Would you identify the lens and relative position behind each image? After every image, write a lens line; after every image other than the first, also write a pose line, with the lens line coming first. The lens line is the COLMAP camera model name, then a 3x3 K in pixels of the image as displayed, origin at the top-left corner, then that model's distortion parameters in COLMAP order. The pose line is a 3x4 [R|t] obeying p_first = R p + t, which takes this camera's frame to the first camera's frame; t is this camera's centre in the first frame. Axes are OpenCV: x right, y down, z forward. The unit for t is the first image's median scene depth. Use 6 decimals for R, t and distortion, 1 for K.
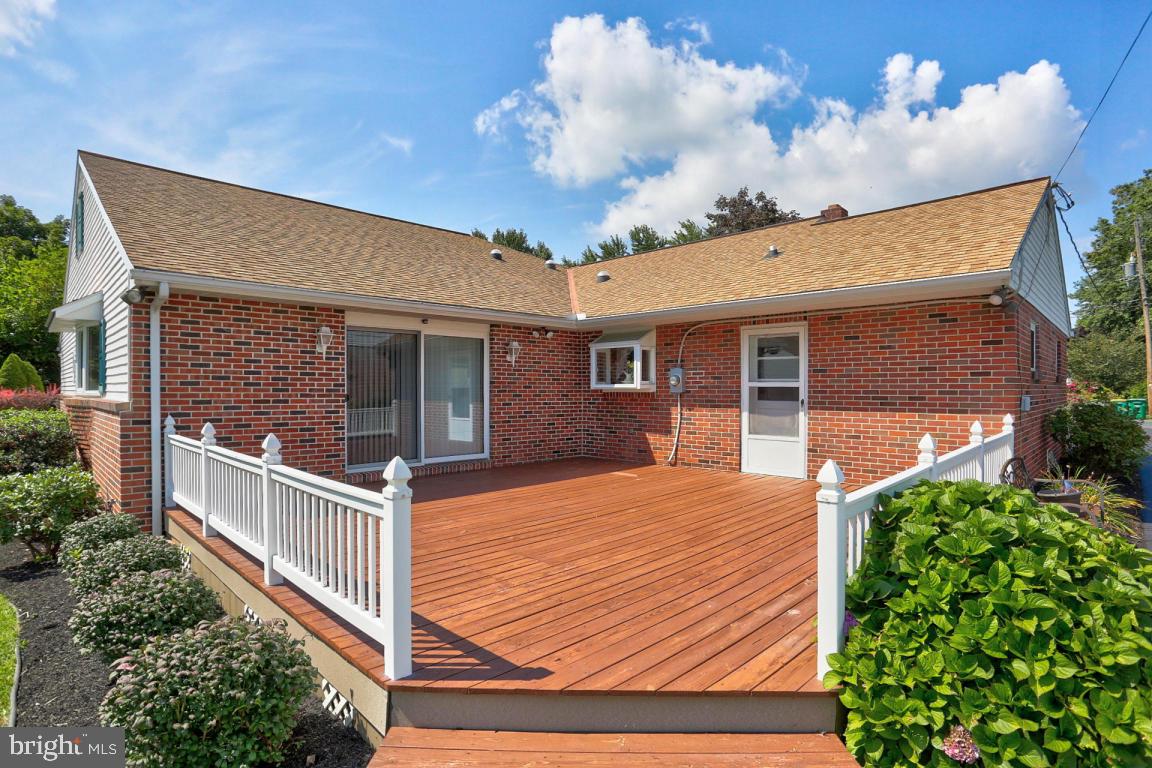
lens RADIAL K [[578.4, 0, 576.0], [0, 578.4, 384.0], [0, 0, 1]] dist [-0.069185, 0.024253]
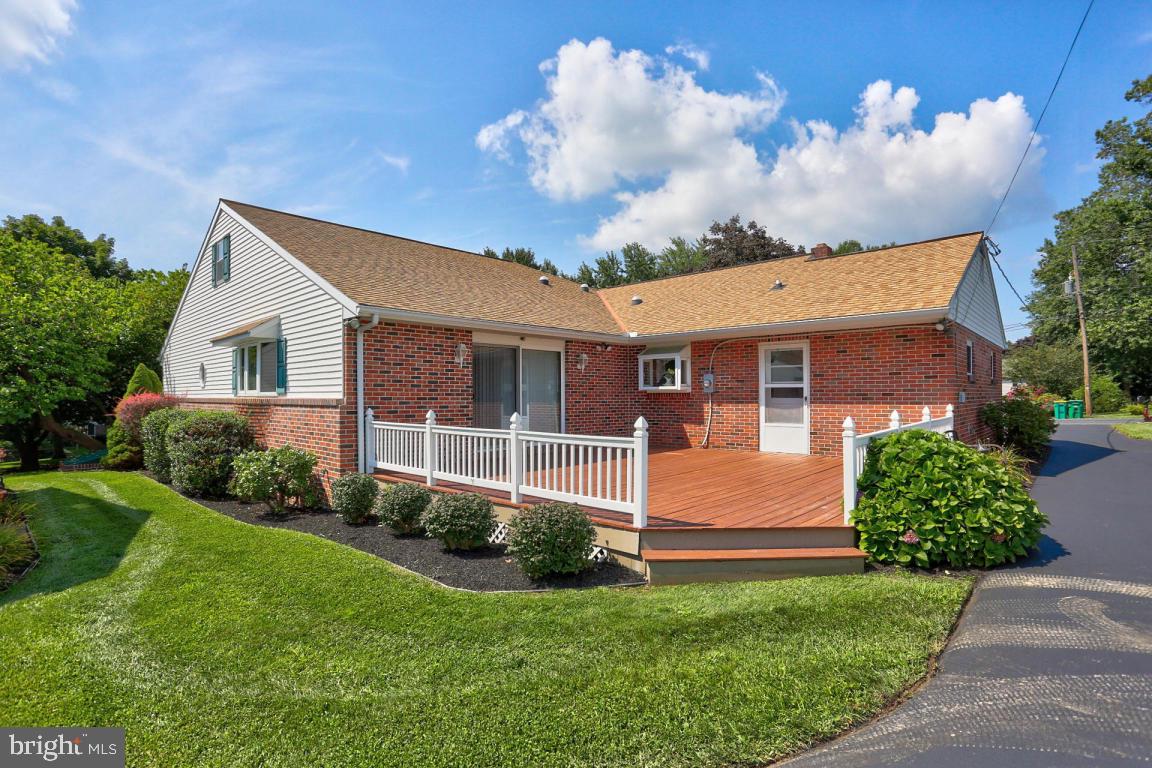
lens RADIAL K [[551.2, 0, 583.5], [0, 551.2, 387.7], [0, 0, 1]] dist [-0.076955, 0.029986]
pose [[0.999501, -0.003344, 0.031404, -0.164950], [0.003500, 0.999982, -0.004915, 0.009832], [-0.031387, 0.005022, 0.999495, -0.266781]]
